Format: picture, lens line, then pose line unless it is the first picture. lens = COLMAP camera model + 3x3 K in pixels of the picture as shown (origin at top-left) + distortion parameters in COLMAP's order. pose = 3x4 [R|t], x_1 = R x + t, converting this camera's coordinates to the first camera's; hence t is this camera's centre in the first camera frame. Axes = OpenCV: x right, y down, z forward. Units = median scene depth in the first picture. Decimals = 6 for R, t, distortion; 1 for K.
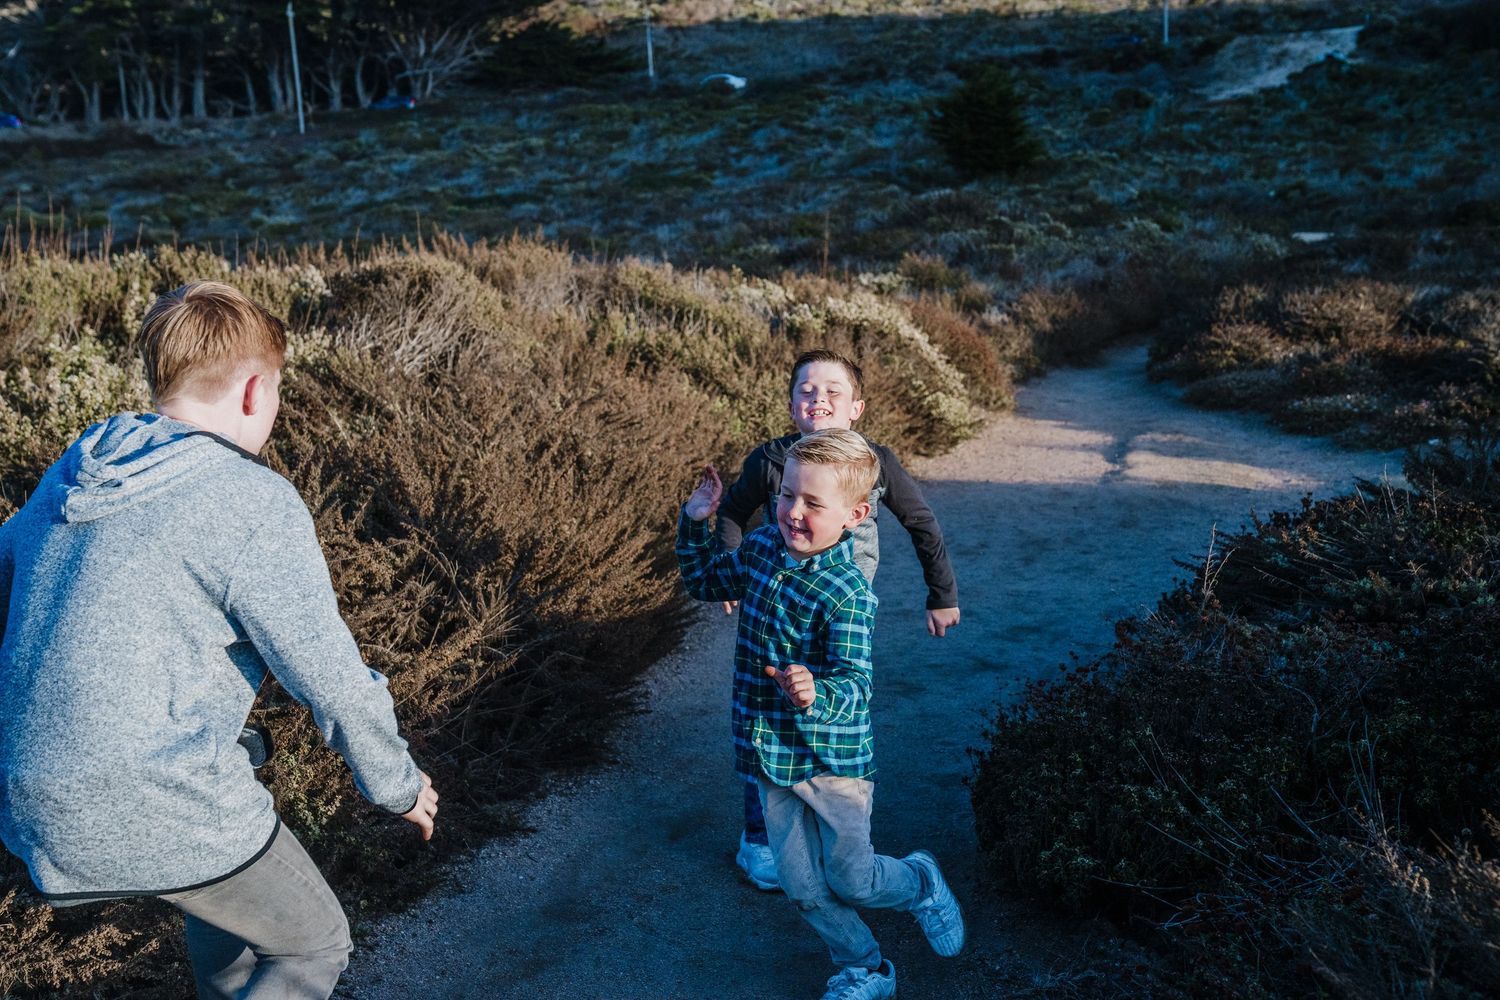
lens RADIAL K [[1871.5, 0, 750.0], [0, 1871.5, 500.0], [0, 0, 1]] dist [0.078333, 0.423596]
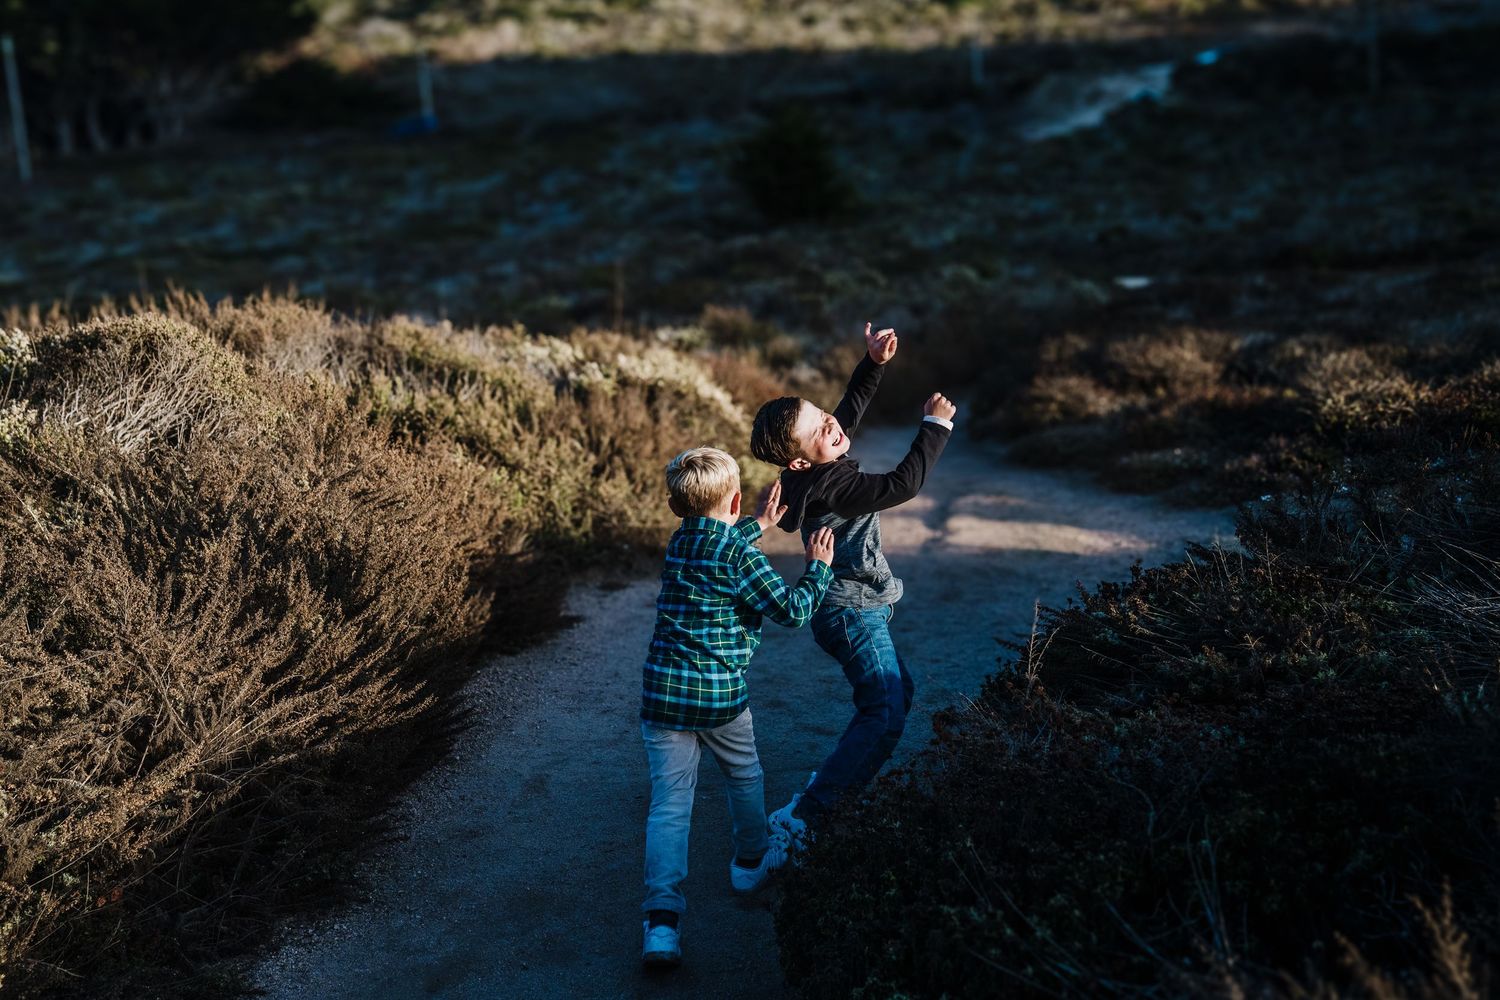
lens RADIAL K [[2030.0, 0, 750.0], [0, 2030.0, 500.0], [0, 0, 1]] dist [0.160552, 0.088713]
pose [[0.994834, -0.027553, 0.097705, 0.006860], [0.031066, 0.998918, -0.034617, -0.002210], [-0.096645, 0.037474, 0.994613, 0.018115]]
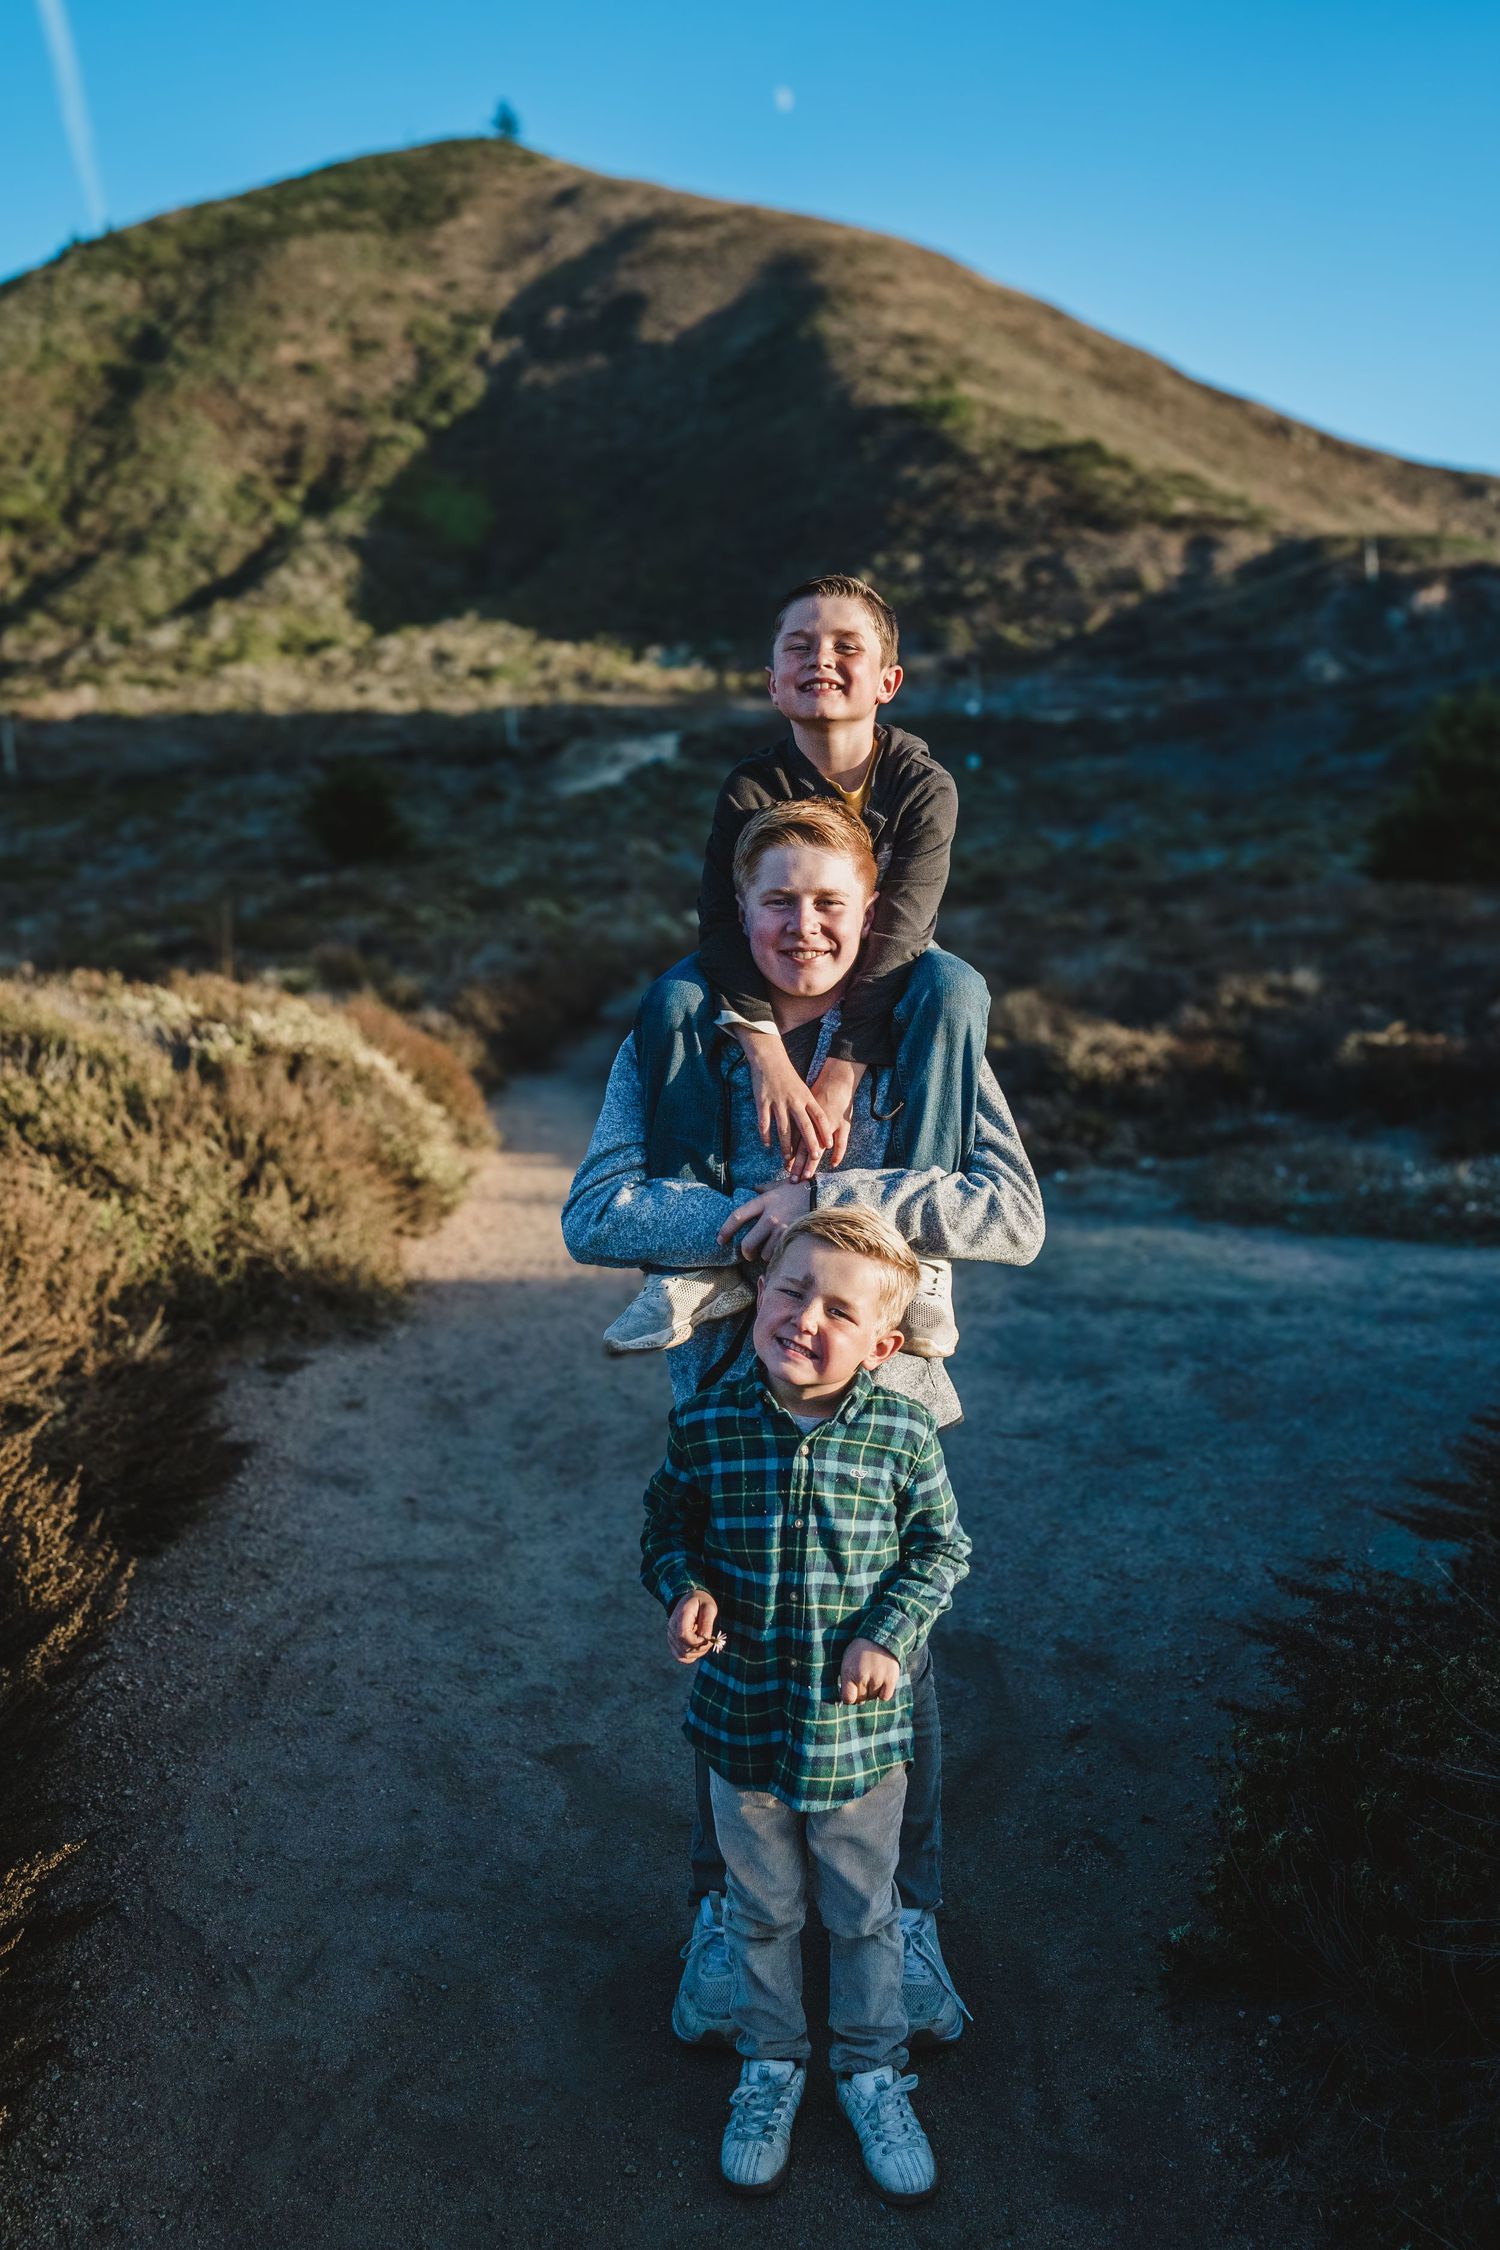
lens RADIAL K [[1729.0, 0, 749.4], [0, 1729.0, 1076.1], [0, 0, 1]] dist [-0.097368, 0.005129]
pose [[0.938123, -0.051044, 0.342521, -0.006004], [0.067506, 0.997058, -0.036305, -0.049498], [-0.339660, 0.057181, 0.938809, 0.331471]]
